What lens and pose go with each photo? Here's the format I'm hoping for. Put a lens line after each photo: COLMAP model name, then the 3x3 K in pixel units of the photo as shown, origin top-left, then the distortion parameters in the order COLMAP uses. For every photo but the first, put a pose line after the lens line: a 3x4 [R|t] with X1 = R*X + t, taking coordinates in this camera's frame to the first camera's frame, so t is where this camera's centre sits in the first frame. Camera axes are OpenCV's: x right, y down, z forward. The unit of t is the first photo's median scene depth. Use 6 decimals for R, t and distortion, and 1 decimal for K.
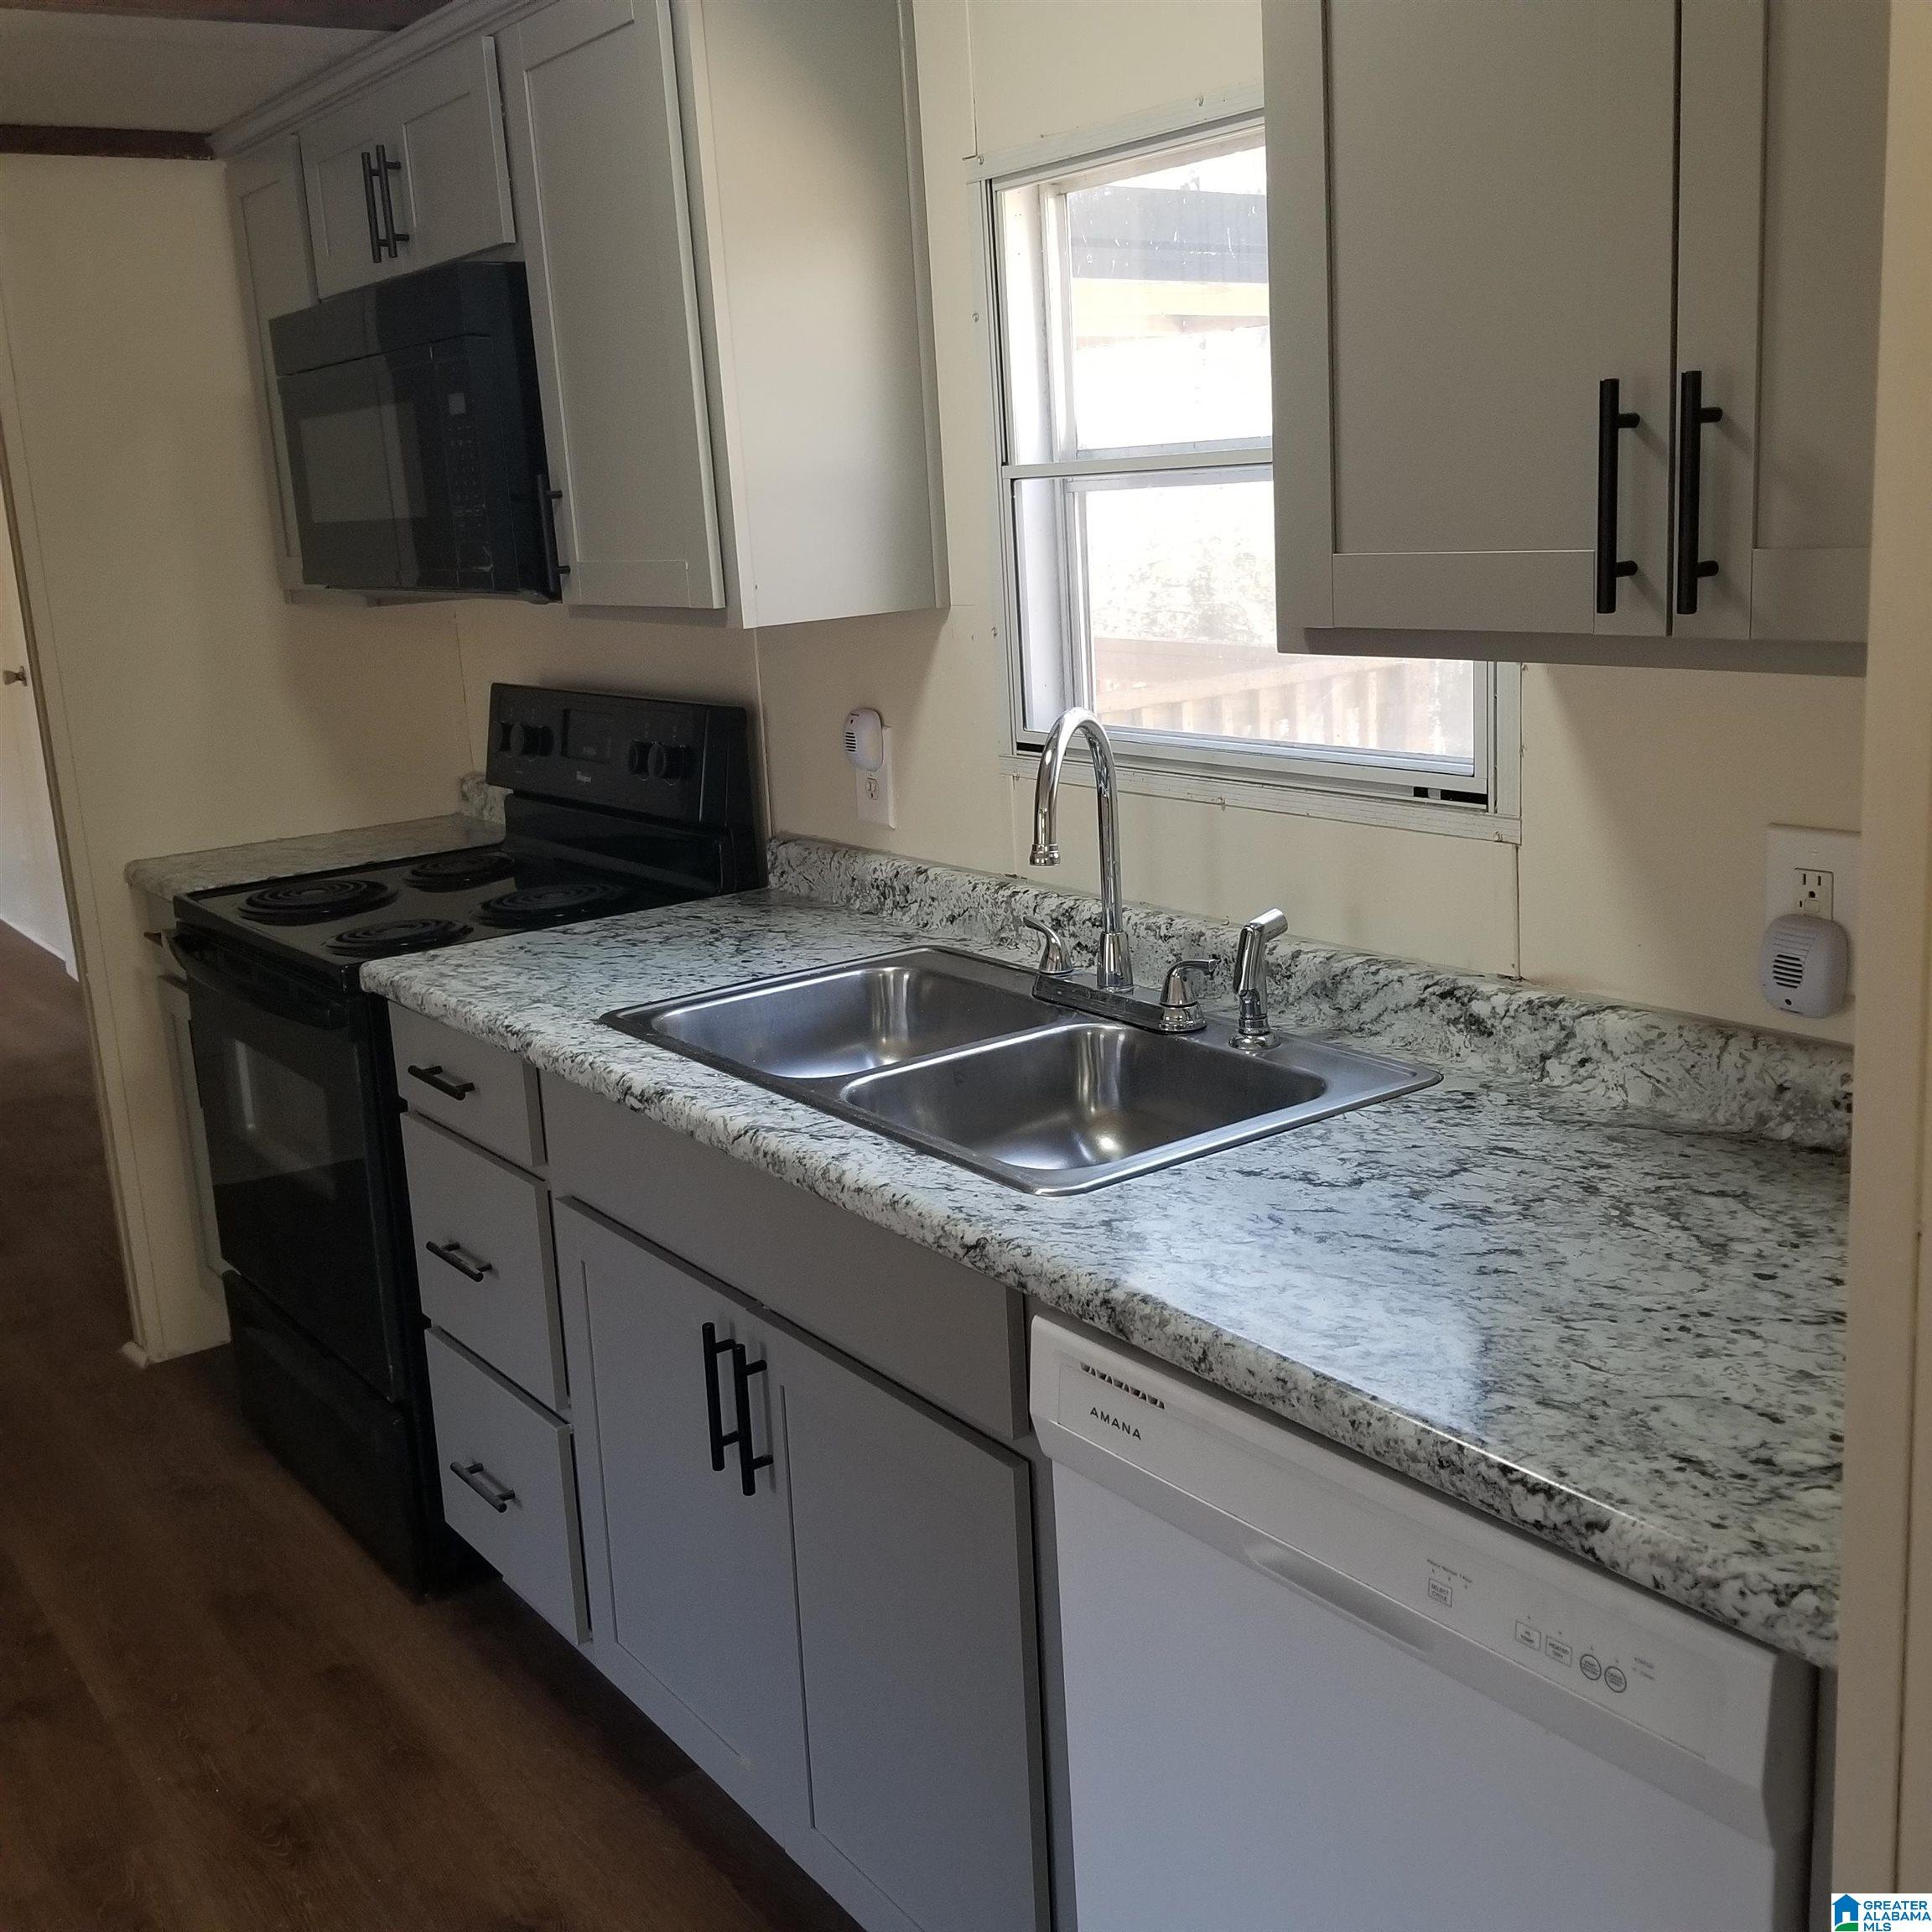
lens RADIAL K [[2009.5, 0, 967.4], [0, 2009.5, 913.6], [0, 0, 1]] dist [0.120187, -0.255085]
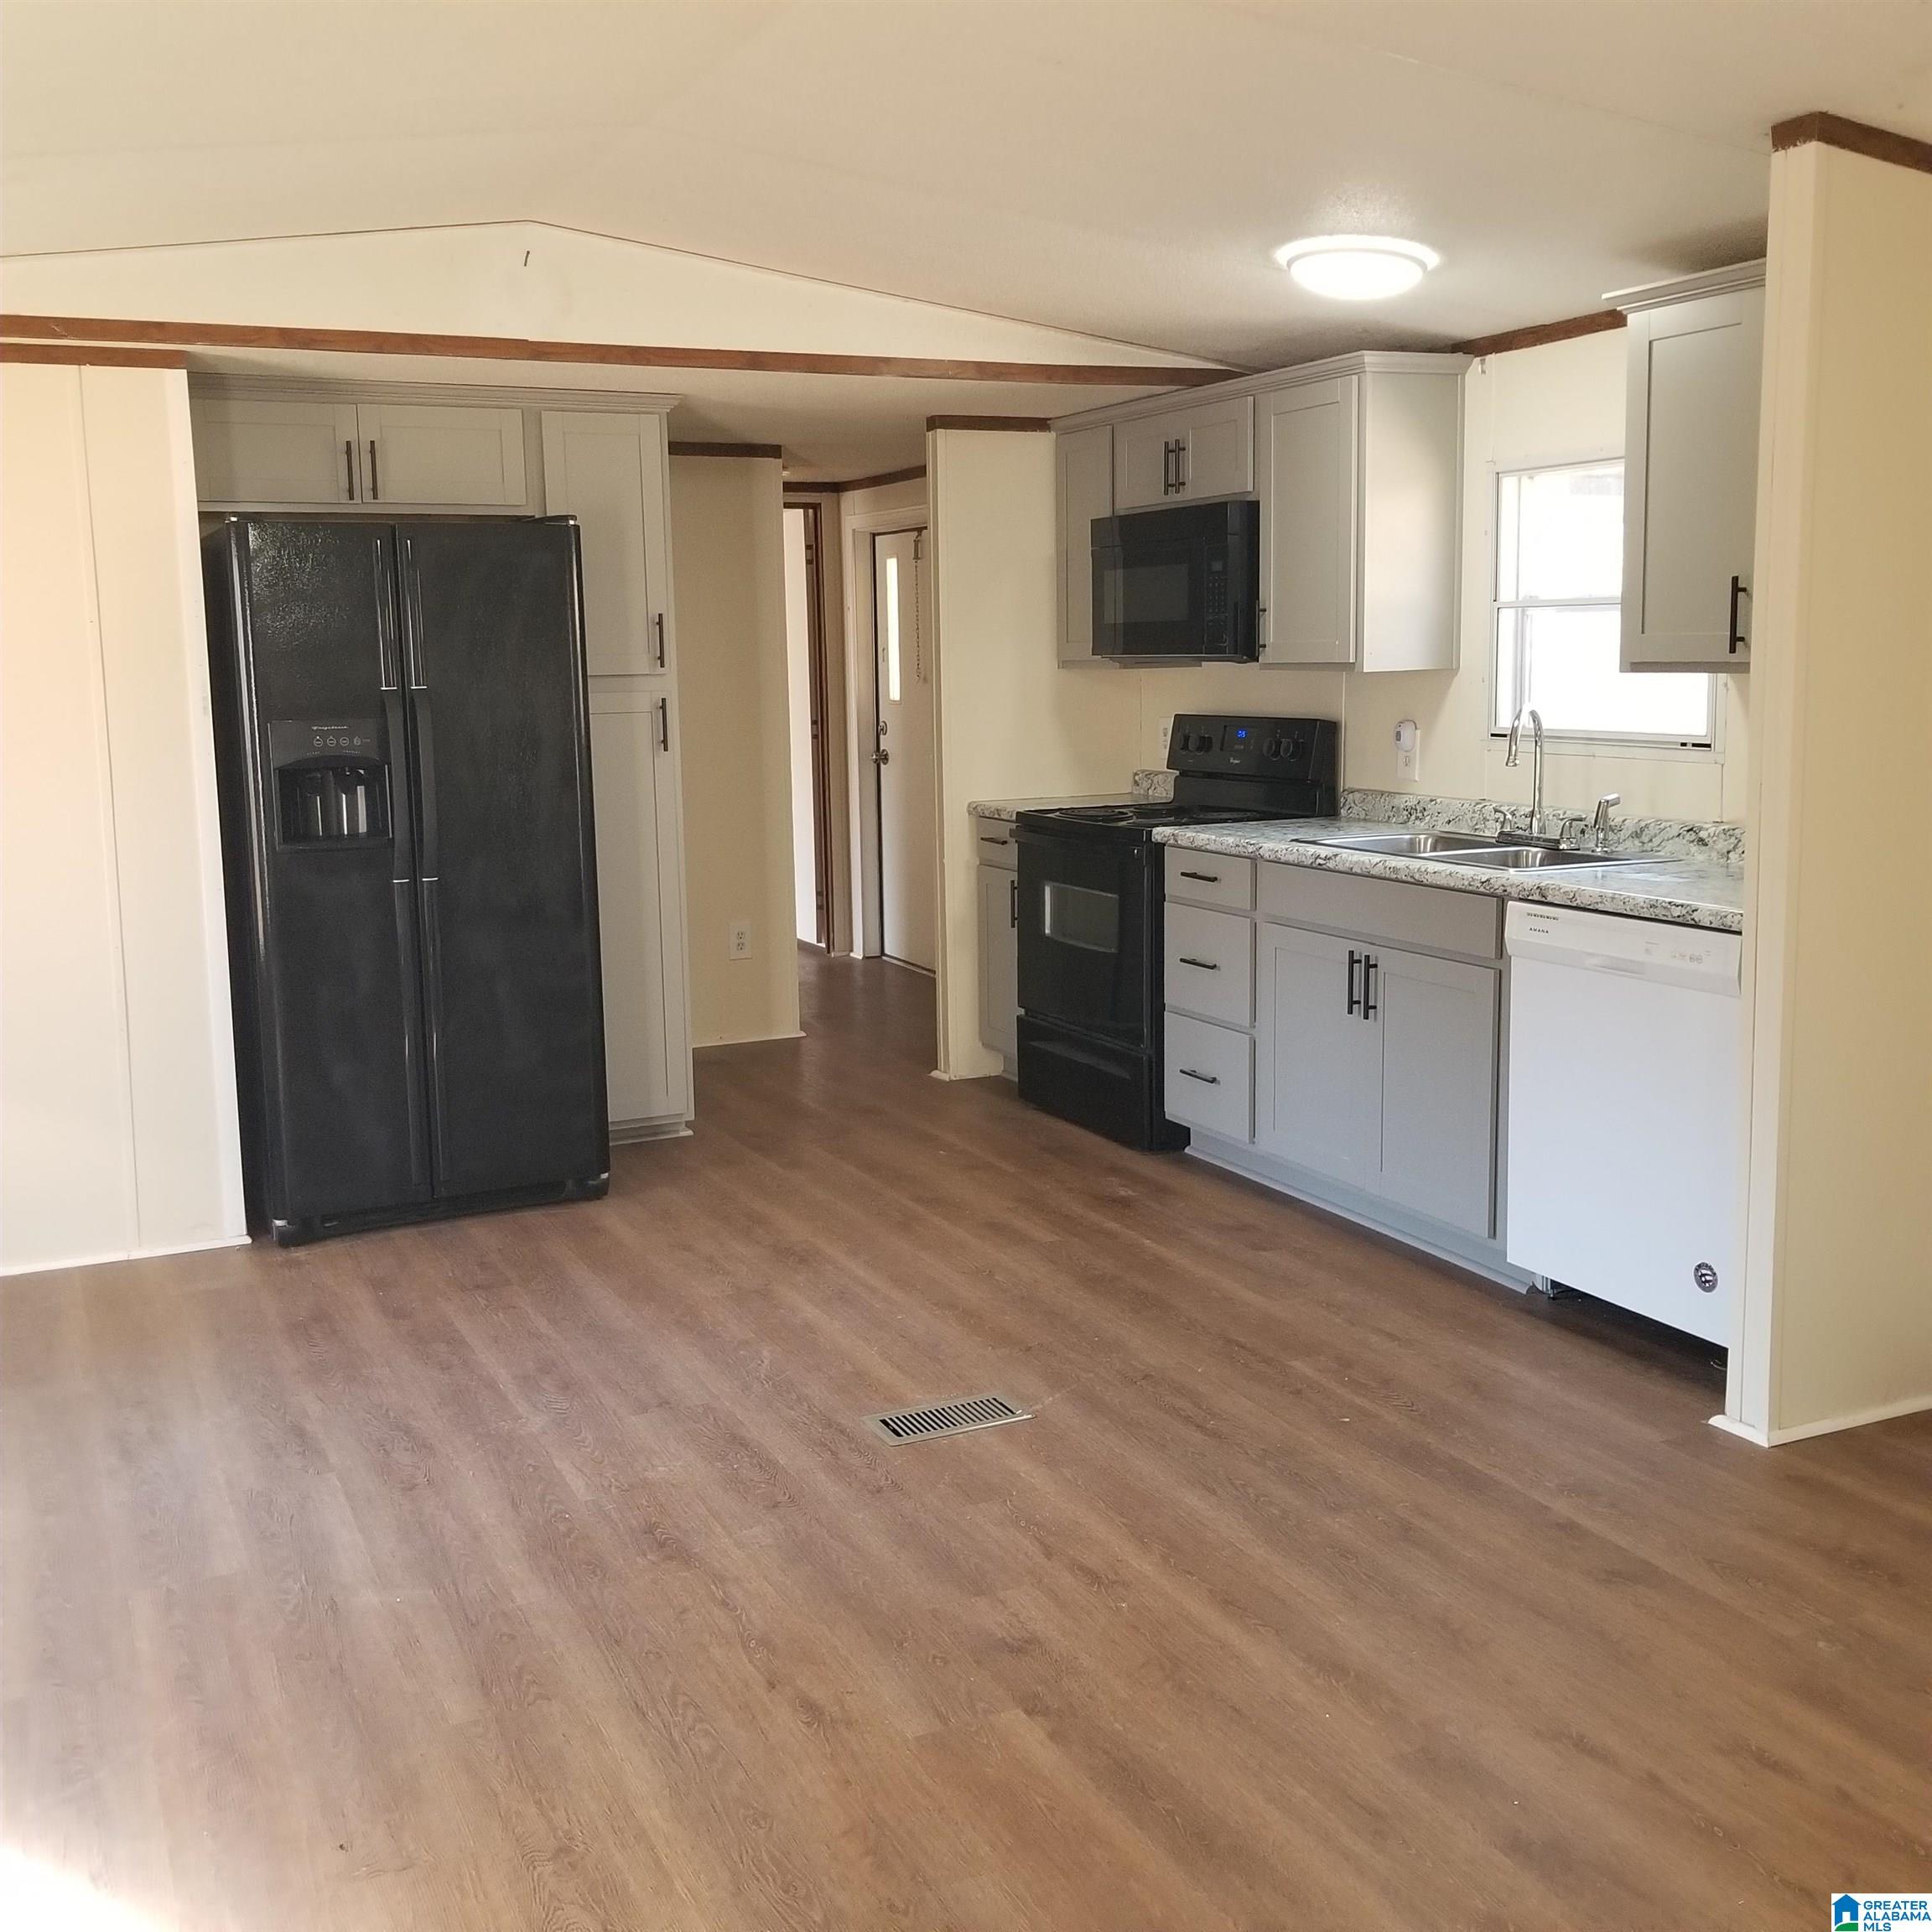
lens RADIAL K [[2010.9, 0, 911.8], [0, 2010.9, 899.7], [0, 0, 1]] dist [0.123764, -0.261417]
pose [[0.977363, 0.066534, -0.200836, -0.170878], [-0.081633, 0.994350, -0.067853, 0.370783], [0.195186, 0.082712, 0.977272, -1.536943]]
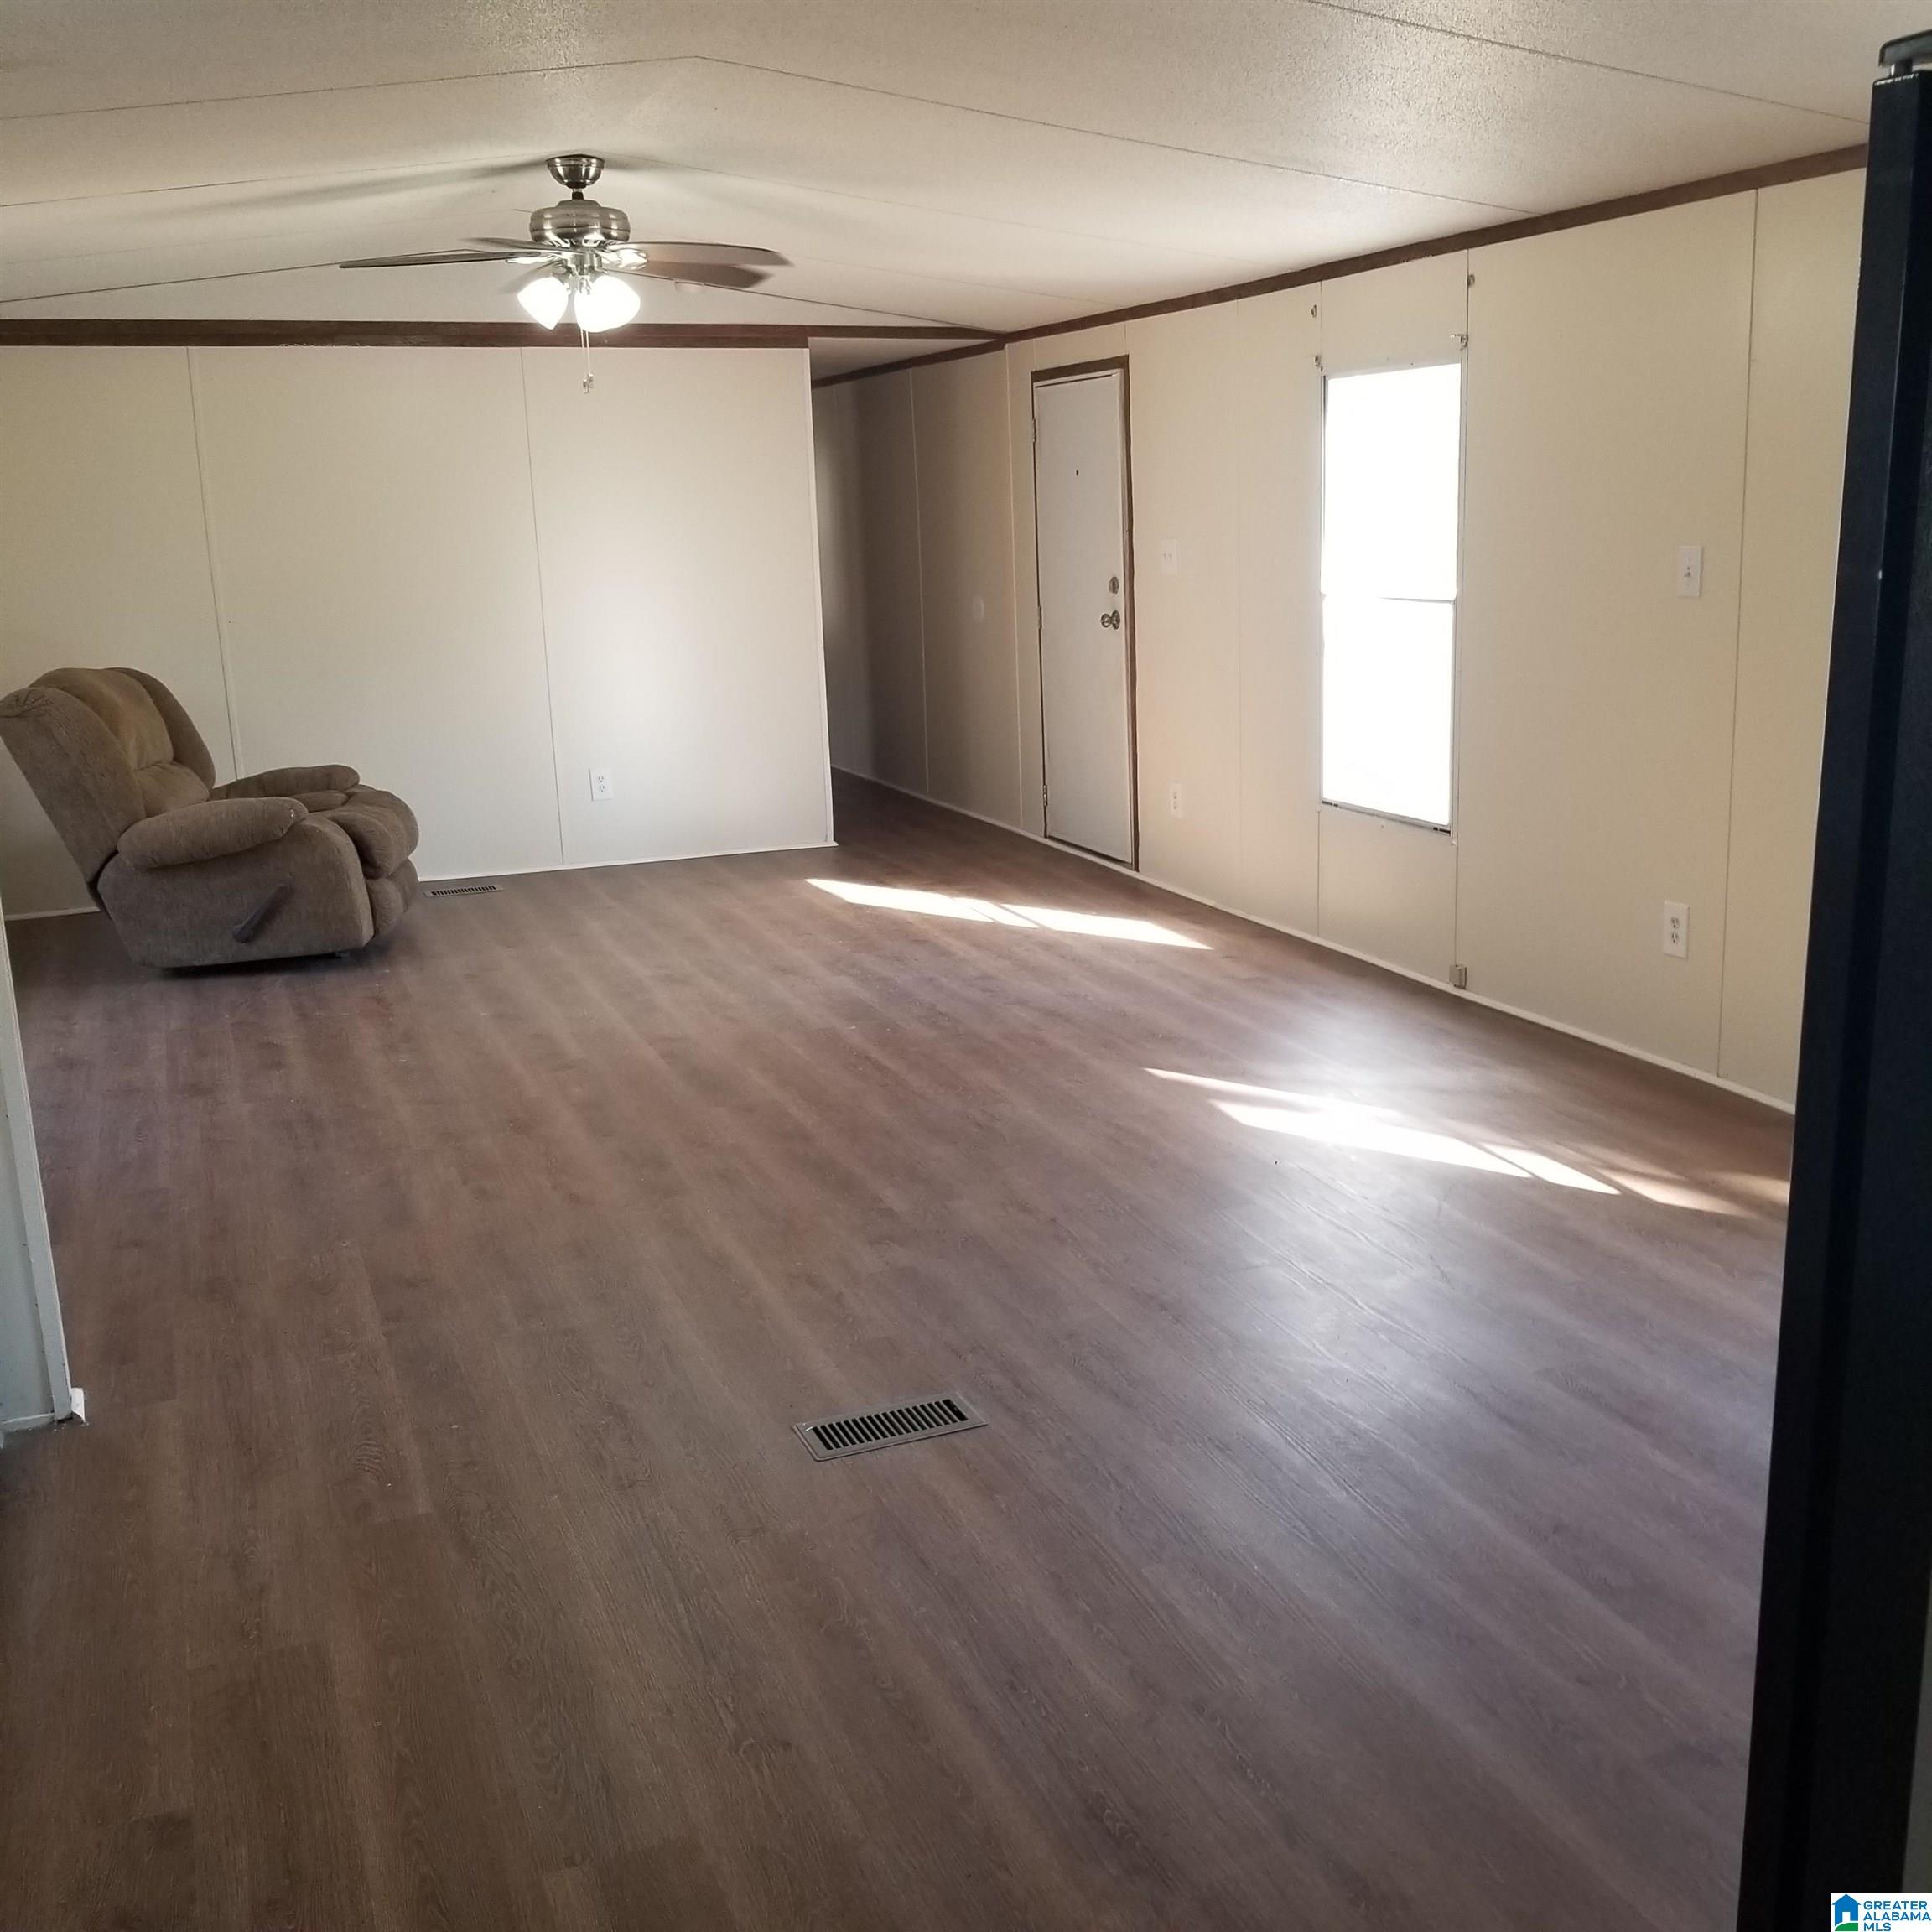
lens RADIAL K [[2009.5, 0, 967.4], [0, 2009.5, 913.6], [0, 0, 1]] dist [0.120187, -0.255085]
pose [[-0.962700, 0.034836, 0.268318, -1.067243], [0.139193, 0.914153, 0.380723, -0.339723], [-0.232021, 0.403870, -0.884904, 1.866363]]
